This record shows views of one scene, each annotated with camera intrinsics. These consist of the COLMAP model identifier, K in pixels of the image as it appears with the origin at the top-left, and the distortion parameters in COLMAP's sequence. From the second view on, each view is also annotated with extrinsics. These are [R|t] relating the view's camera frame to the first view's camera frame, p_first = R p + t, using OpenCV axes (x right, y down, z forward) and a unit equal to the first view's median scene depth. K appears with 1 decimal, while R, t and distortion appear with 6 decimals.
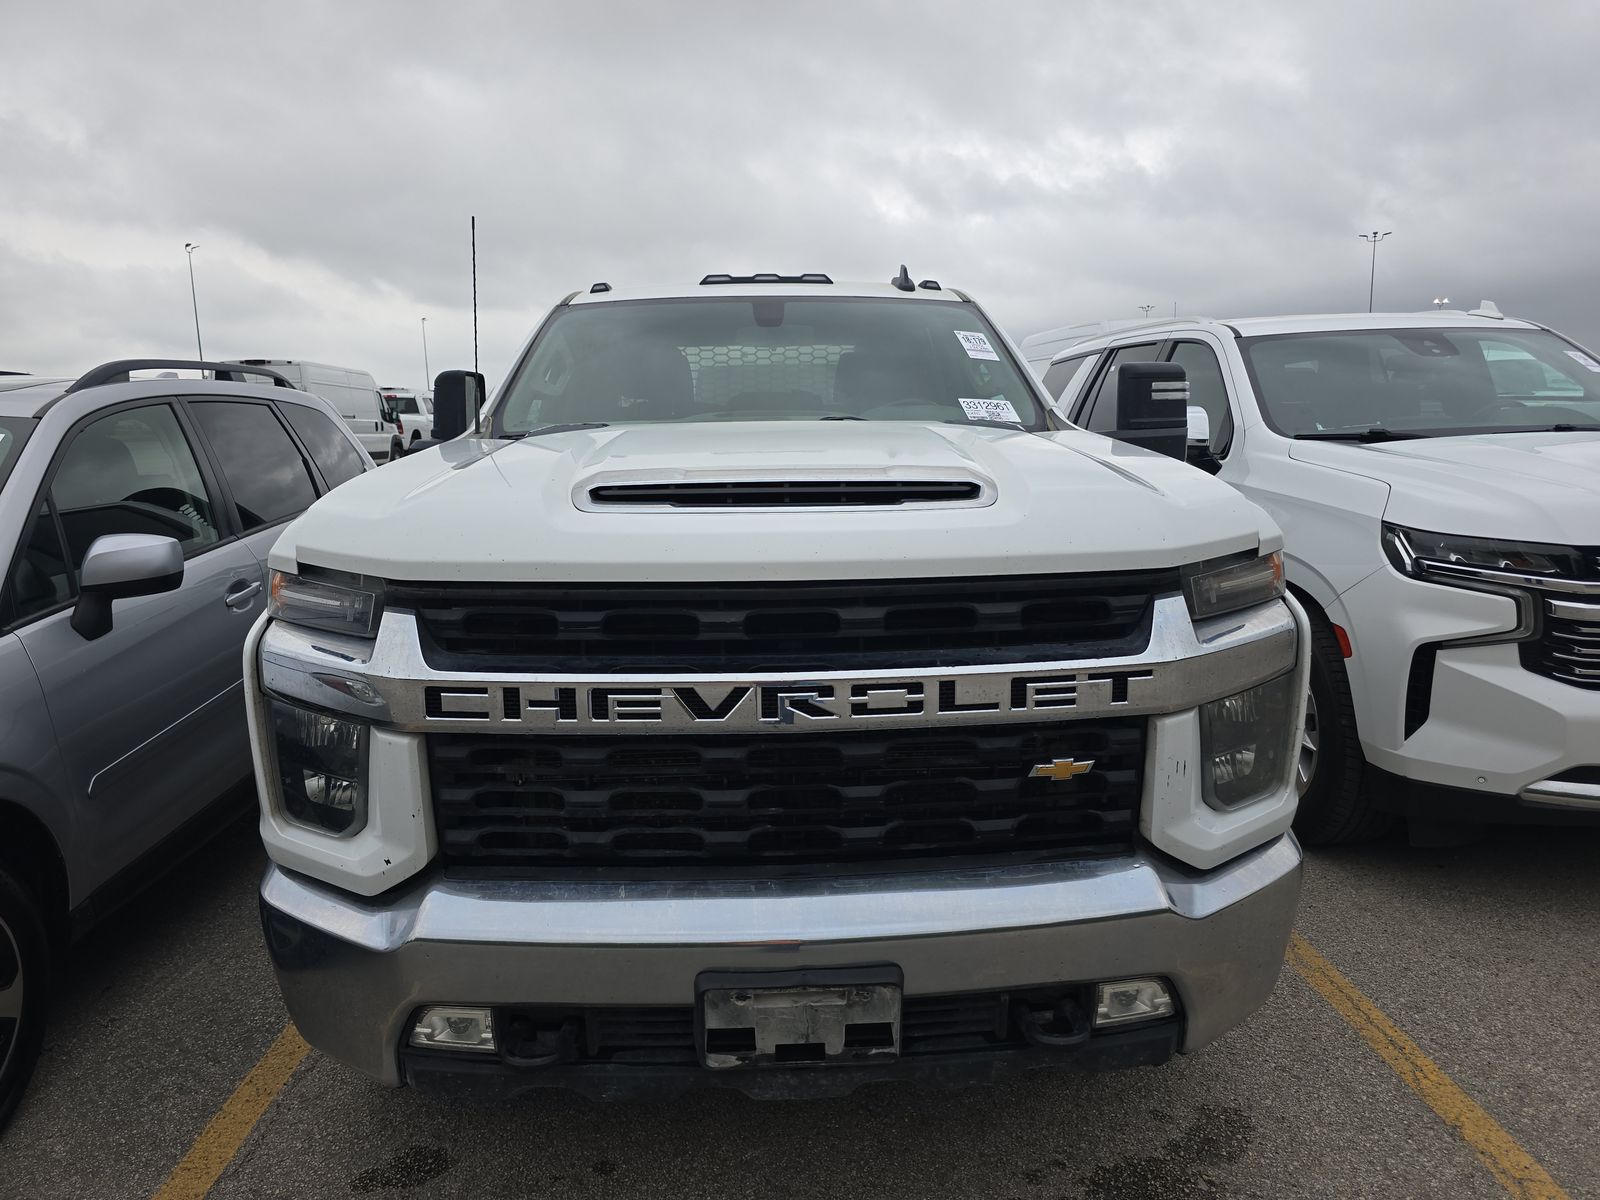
lens RADIAL K [[1083.7, 0, 794.4], [0, 1083.7, 593.0], [0, 0, 1]] dist [0.042986, -0.018670]
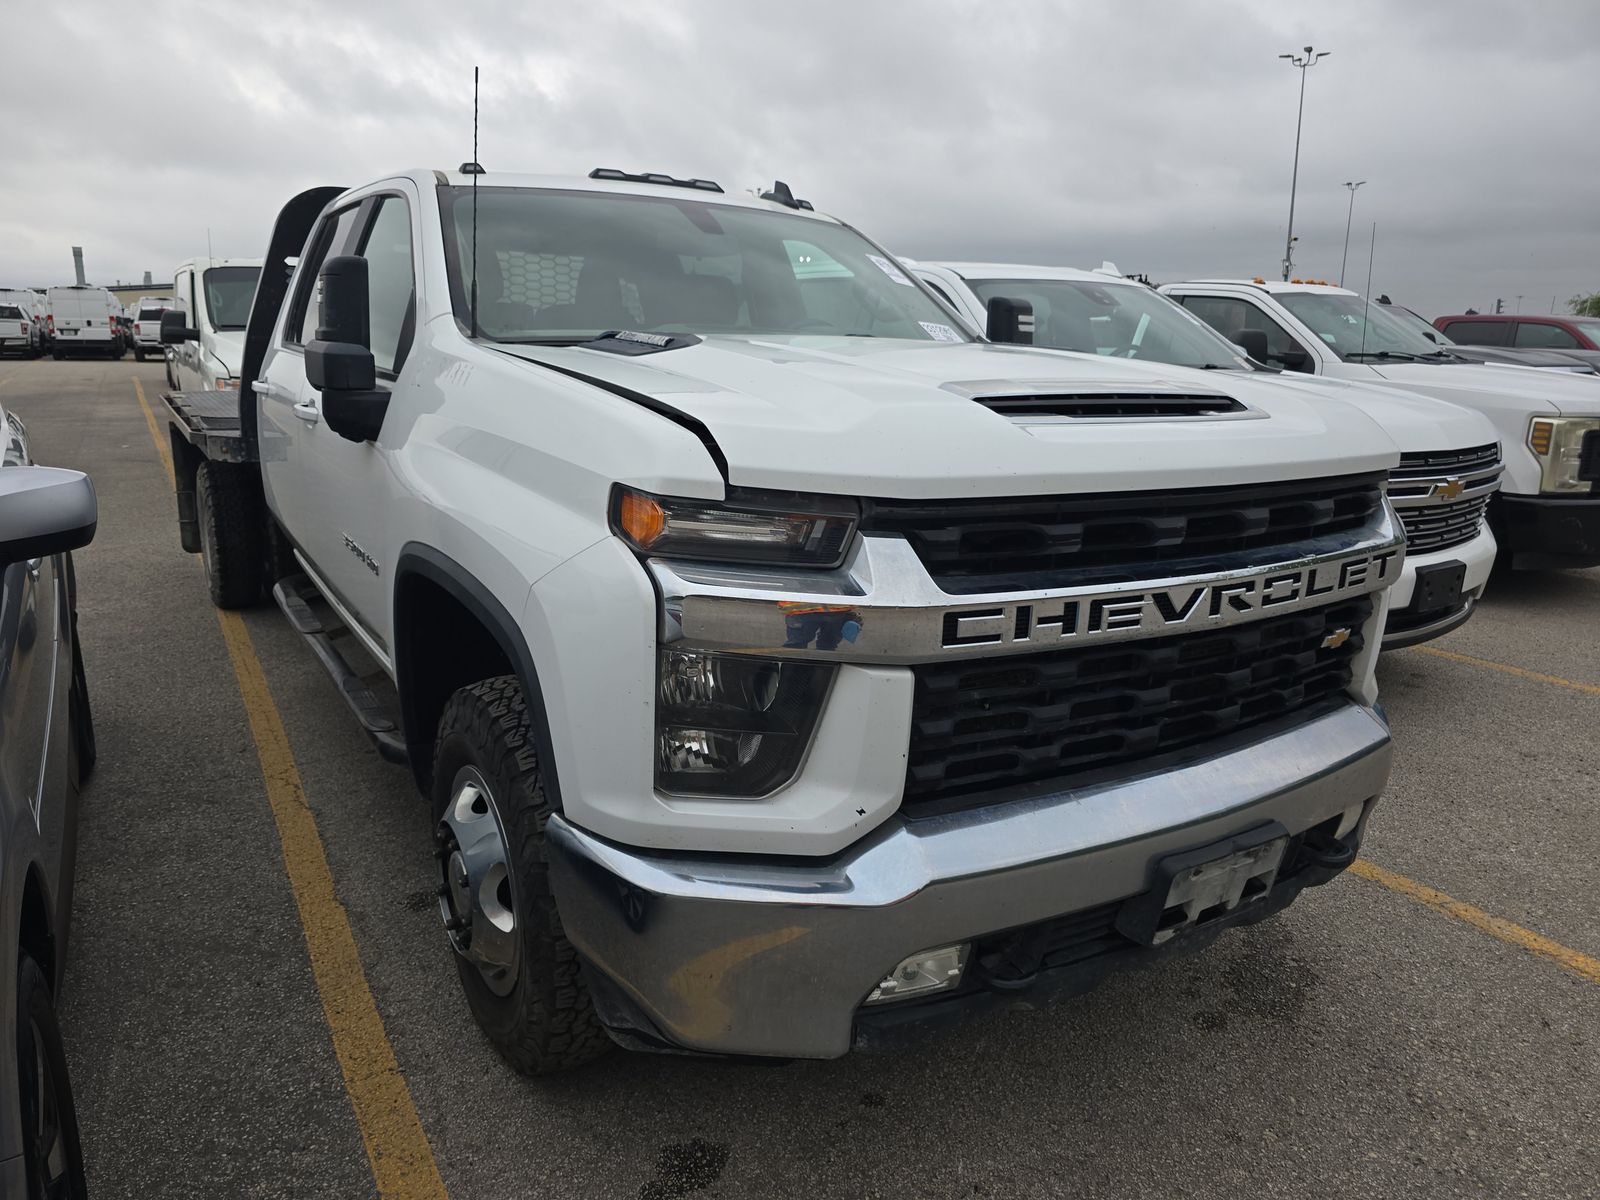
lens RADIAL K [[1083.7, 0, 796.7], [0, 1083.7, 603.5], [0, 0, 1]] dist [0.042986, -0.018670]
pose [[0.869514, -0.081411, 0.487152, -0.881439], [0.046754, 0.995460, 0.082907, -0.004352], [-0.491690, -0.049313, 0.869373, 0.258492]]
